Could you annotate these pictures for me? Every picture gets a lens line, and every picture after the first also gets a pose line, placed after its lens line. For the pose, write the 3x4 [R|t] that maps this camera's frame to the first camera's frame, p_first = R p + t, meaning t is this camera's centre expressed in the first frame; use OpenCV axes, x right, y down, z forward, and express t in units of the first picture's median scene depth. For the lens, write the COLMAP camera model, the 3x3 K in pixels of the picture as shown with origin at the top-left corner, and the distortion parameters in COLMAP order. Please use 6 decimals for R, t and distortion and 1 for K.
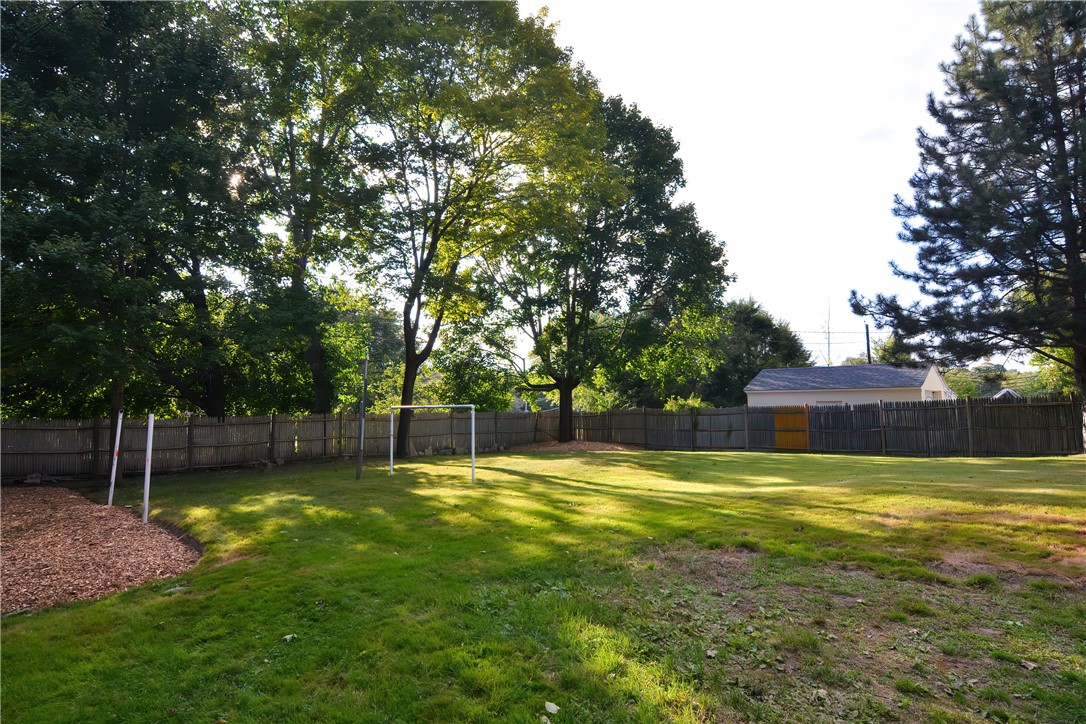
lens RADIAL K [[535.5, 0, 521.5], [0, 535.5, 365.8], [0, 0, 1]] dist [0.000198, -0.000327]
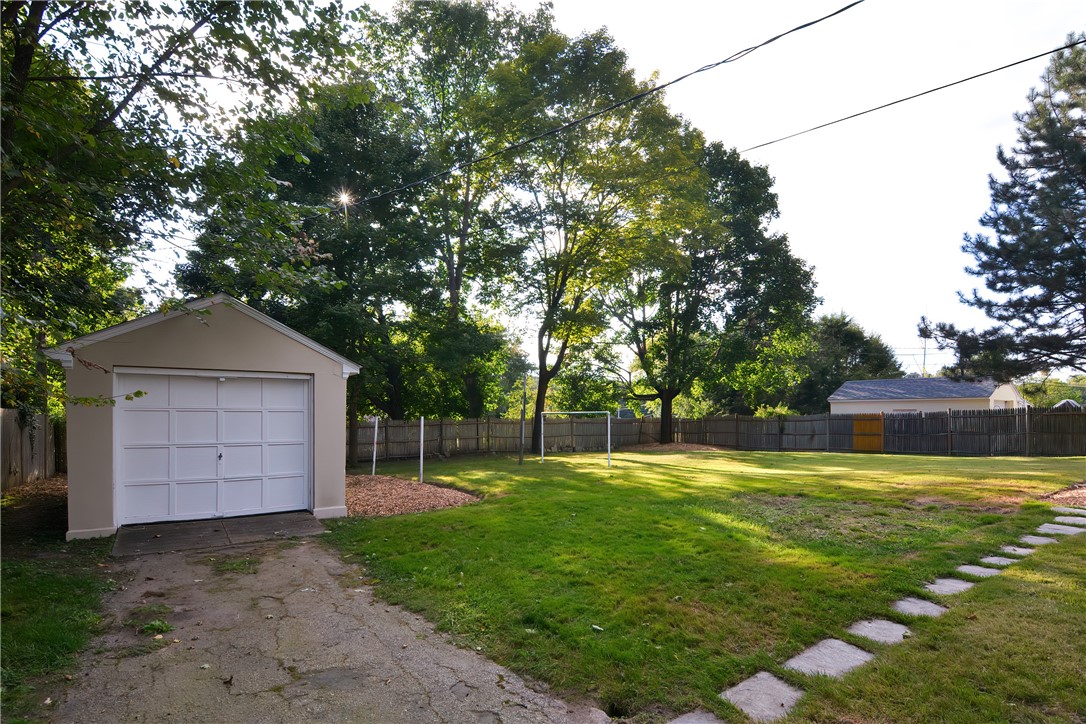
lens RADIAL K [[516.6, 0, 544.5], [0, 516.6, 415.3], [0, 0, 1]] dist [-0.000343, -0.000528]
pose [[0.991761, 0.004056, -0.128041, -0.042652], [0.006050, 0.996901, 0.078436, -0.011357], [0.127963, -0.078564, 0.988662, -0.169564]]
